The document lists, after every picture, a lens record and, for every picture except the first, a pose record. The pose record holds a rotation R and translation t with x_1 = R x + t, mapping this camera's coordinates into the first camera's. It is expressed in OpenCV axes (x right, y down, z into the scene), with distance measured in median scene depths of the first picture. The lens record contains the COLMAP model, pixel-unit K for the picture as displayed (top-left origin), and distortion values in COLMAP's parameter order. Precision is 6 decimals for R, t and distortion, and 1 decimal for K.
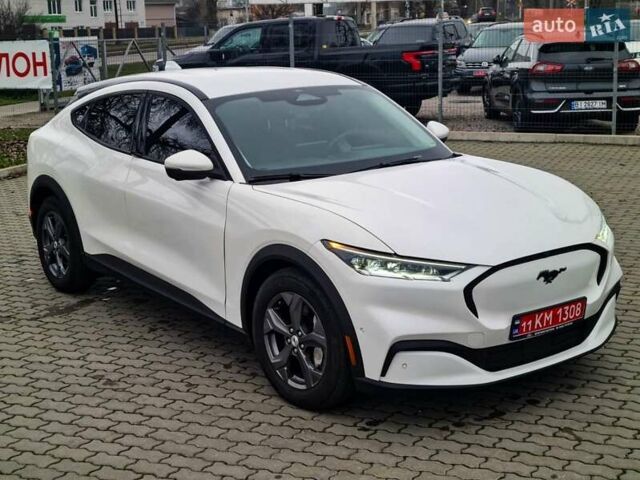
lens RADIAL K [[1013.3, 0, 320.0], [0, 1013.3, 240.0], [0, 0, 1]] dist [0.160455, 0.002412]
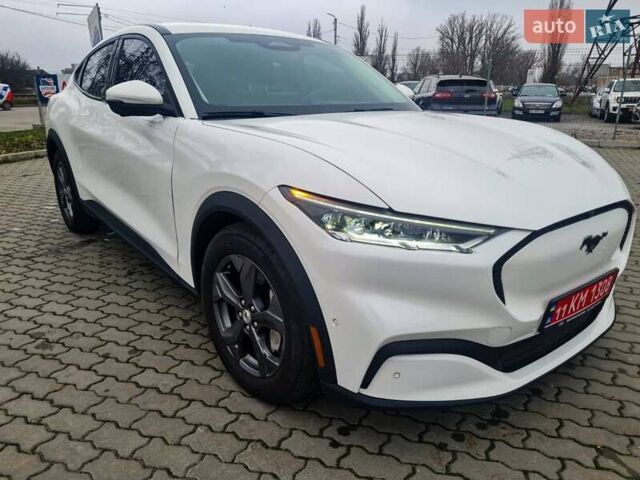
lens RADIAL K [[480.4, 0, 320.0], [0, 480.4, 240.0], [0, 0, 1]] dist [0.058605, -0.009265]
pose [[0.999198, 0.021770, 0.033617, 0.018589], [-0.024600, 0.995975, 0.086185, 0.007479], [-0.031606, -0.086942, 0.995712, 0.656330]]
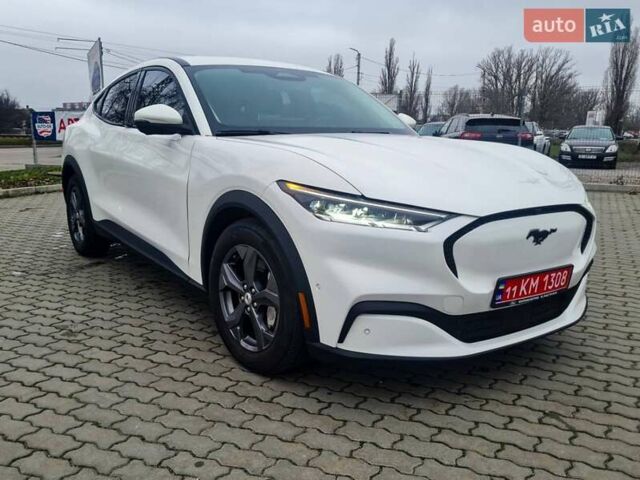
lens RADIAL K [[571.4, 0, 306.4], [0, 571.4, 263.7], [0, 0, 1]] dist [0.063116, 0.008831]
pose [[0.998594, 0.046937, -0.024650, 0.040437], [-0.046696, 0.998856, 0.010273, 0.062485], [0.025104, -0.009107, 0.999643, 0.503957]]
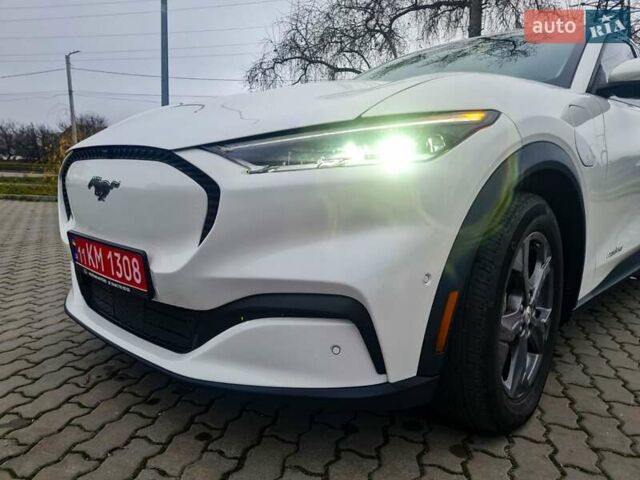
lens RADIAL K [[486.2, 0, 327.9], [0, 486.2, 240.3], [0, 0, 1]] dist [0.038851, -0.004793]
pose [[0.152704, 0.168843, -0.973742, 0.529959], [-0.240182, 0.962097, 0.129158, -0.004862], [0.958642, 0.214153, 0.187469, 1.077066]]
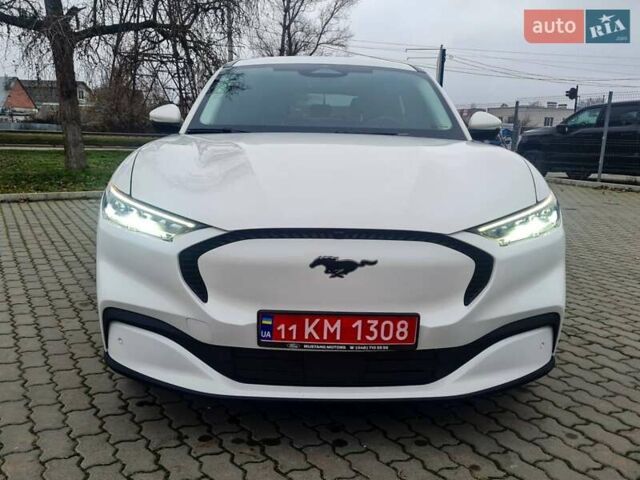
lens RADIAL K [[589.9, 0, 321.0], [0, 589.9, 254.5], [0, 0, 1]] dist [0.036180, 0.003118]
pose [[0.810783, 0.165868, -0.561355, 0.427830], [-0.169777, 0.984424, 0.045661, 0.011659], [0.560185, 0.058284, 0.826314, 0.674546]]
